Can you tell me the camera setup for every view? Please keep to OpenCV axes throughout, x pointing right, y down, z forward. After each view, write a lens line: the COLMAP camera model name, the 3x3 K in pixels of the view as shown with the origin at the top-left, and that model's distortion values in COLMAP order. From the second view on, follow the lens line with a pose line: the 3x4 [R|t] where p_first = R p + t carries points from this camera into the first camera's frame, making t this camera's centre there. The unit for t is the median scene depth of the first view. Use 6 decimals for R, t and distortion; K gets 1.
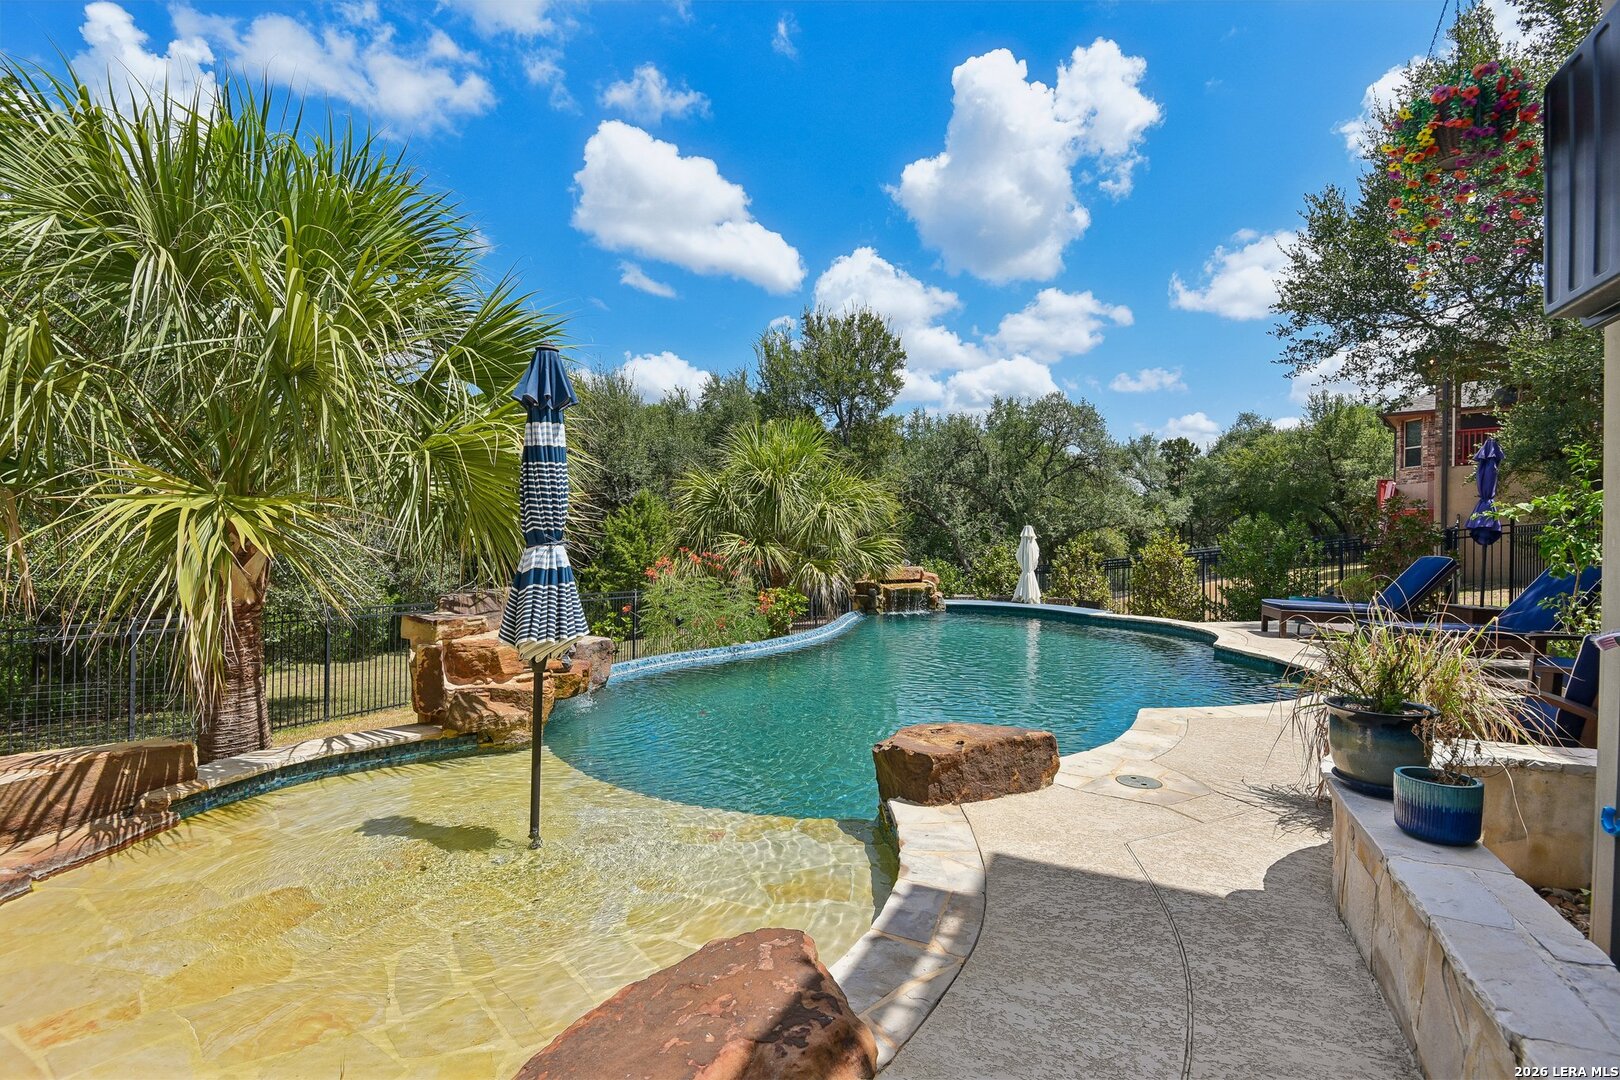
lens RADIAL K [[759.5, 0, 814.8], [0, 759.5, 542.4], [0, 0, 1]] dist [-0.001592, -0.013592]
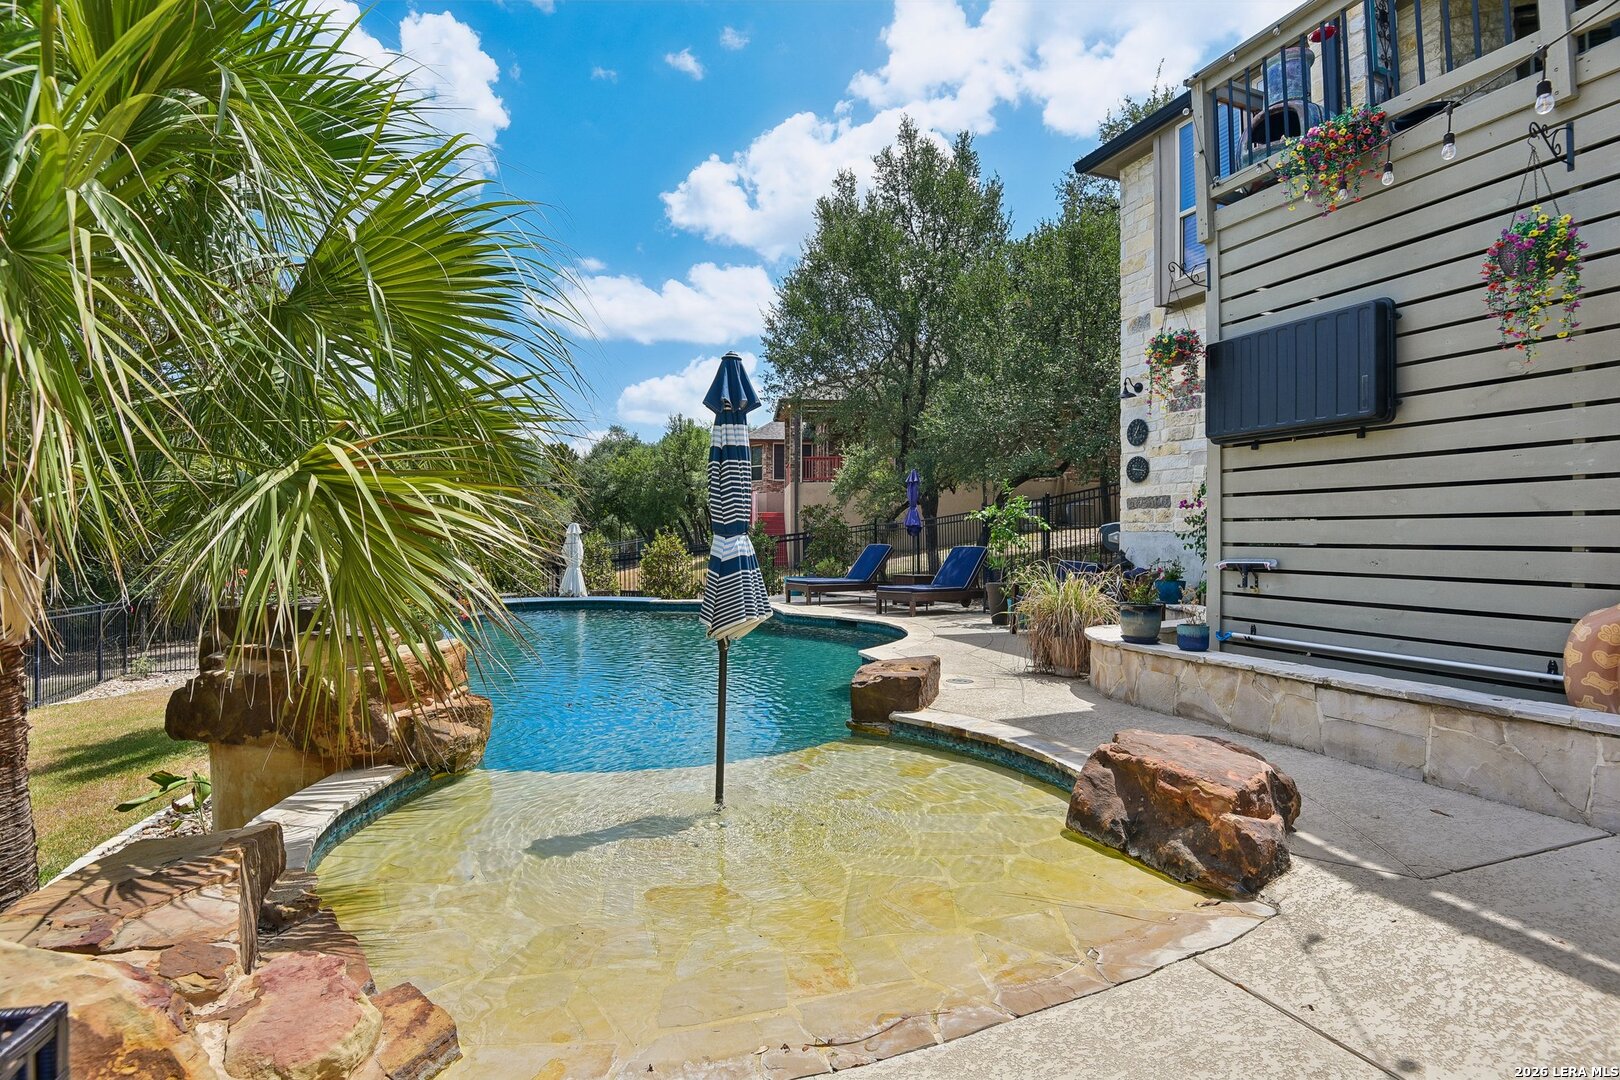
lens RADIAL K [[757.4, 0, 818.0], [0, 757.4, 550.8], [0, 0, 1]] dist [-0.000927, -0.014398]
pose [[0.670583, -0.022355, 0.741498, -0.089396], [0.013597, 0.999748, 0.017844, 0.000671], [-0.741710, -0.001883, 0.670718, 0.014164]]
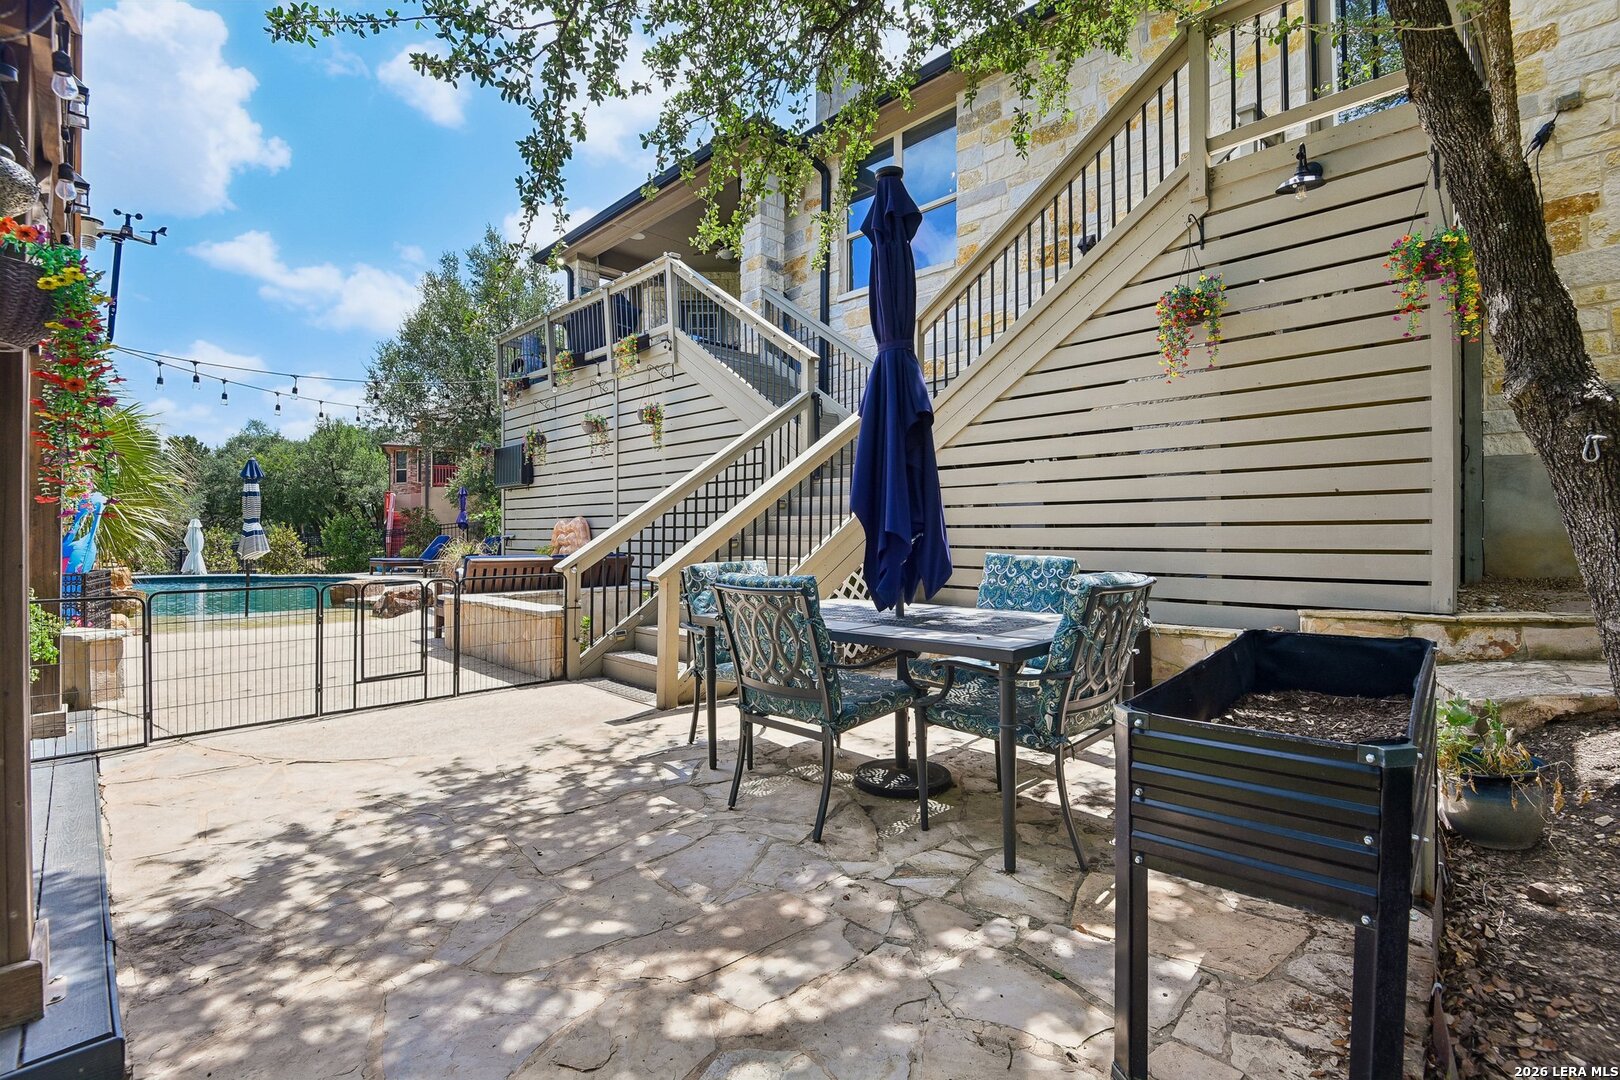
lens RADIAL K [[771.8, 0, 810.0], [0, 771.8, 540.0], [0, 0, 1]] dist [-0.003477, -0.015320]
pose [[0.370264, -0.007960, 0.928892, -0.202431], [0.009475, 0.999944, 0.004792, 0.006798], [-0.928878, 0.007026, 0.370319, -0.192790]]
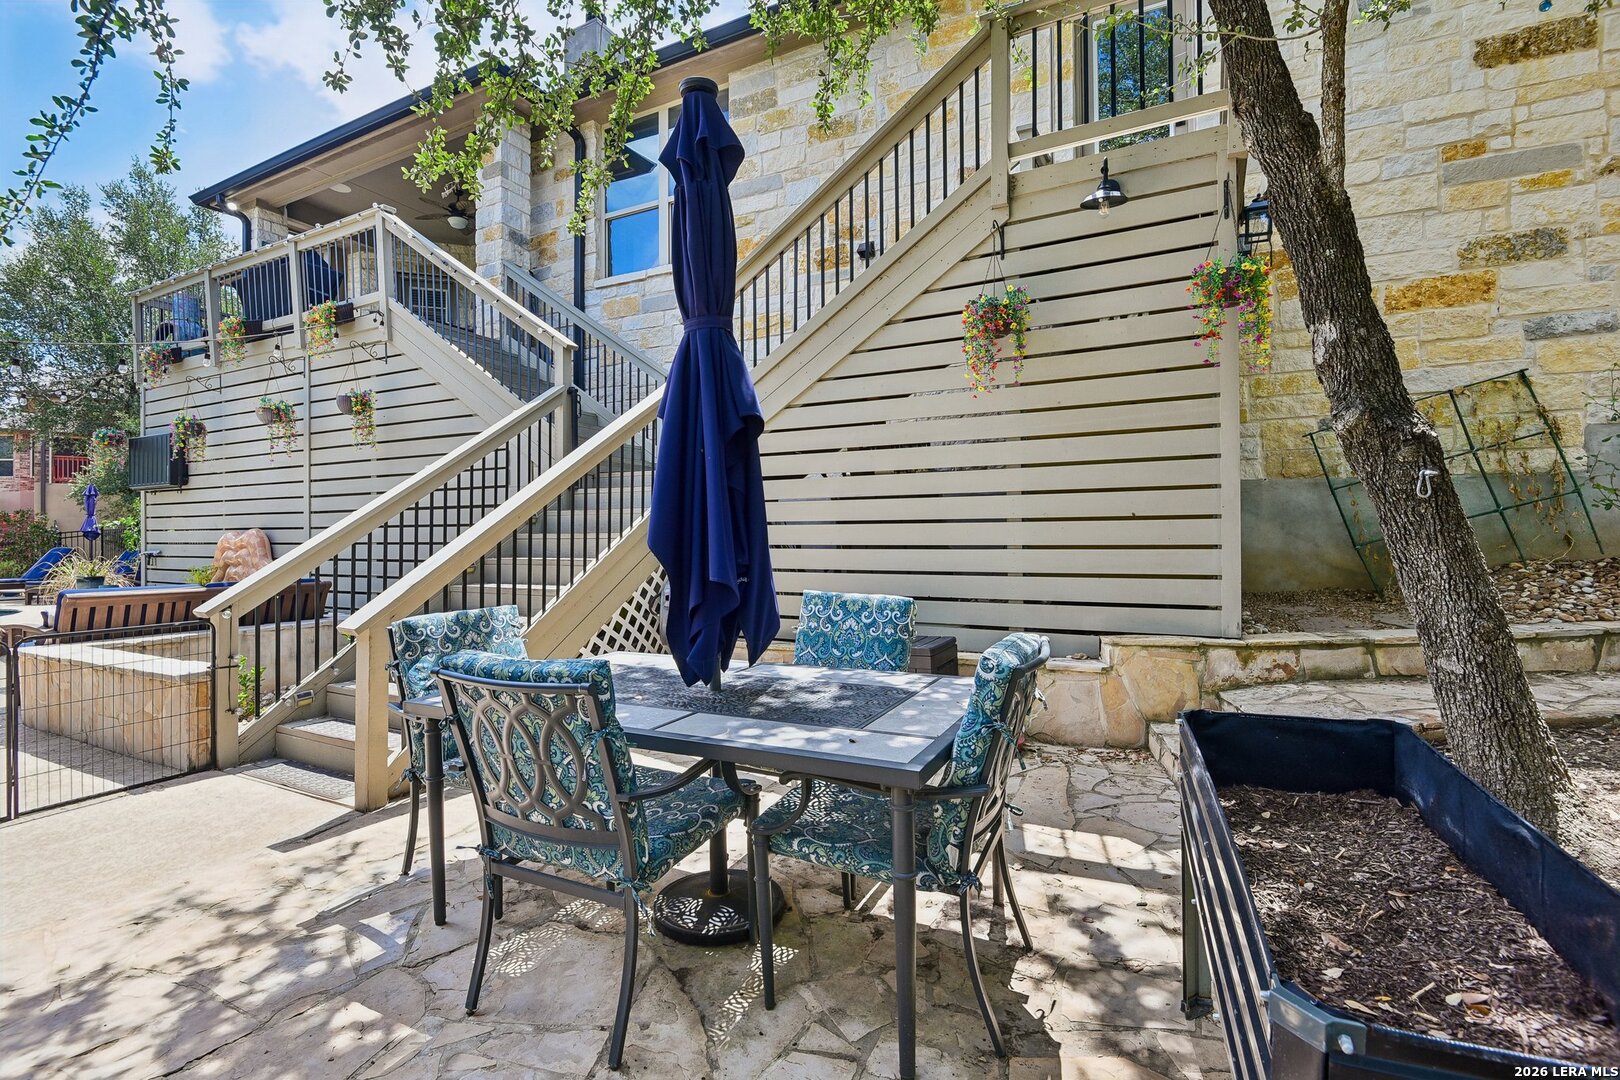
lens RADIAL K [[759.5, 0, 814.8], [0, 759.5, 542.4], [0, 0, 1]] dist [-0.001592, -0.013592]
pose [[0.048978, -0.009102, 0.998758, -0.180944], [0.013572, 0.999872, 0.008447, 0.003155], [-0.998708, 0.013142, 0.049096, -0.181520]]
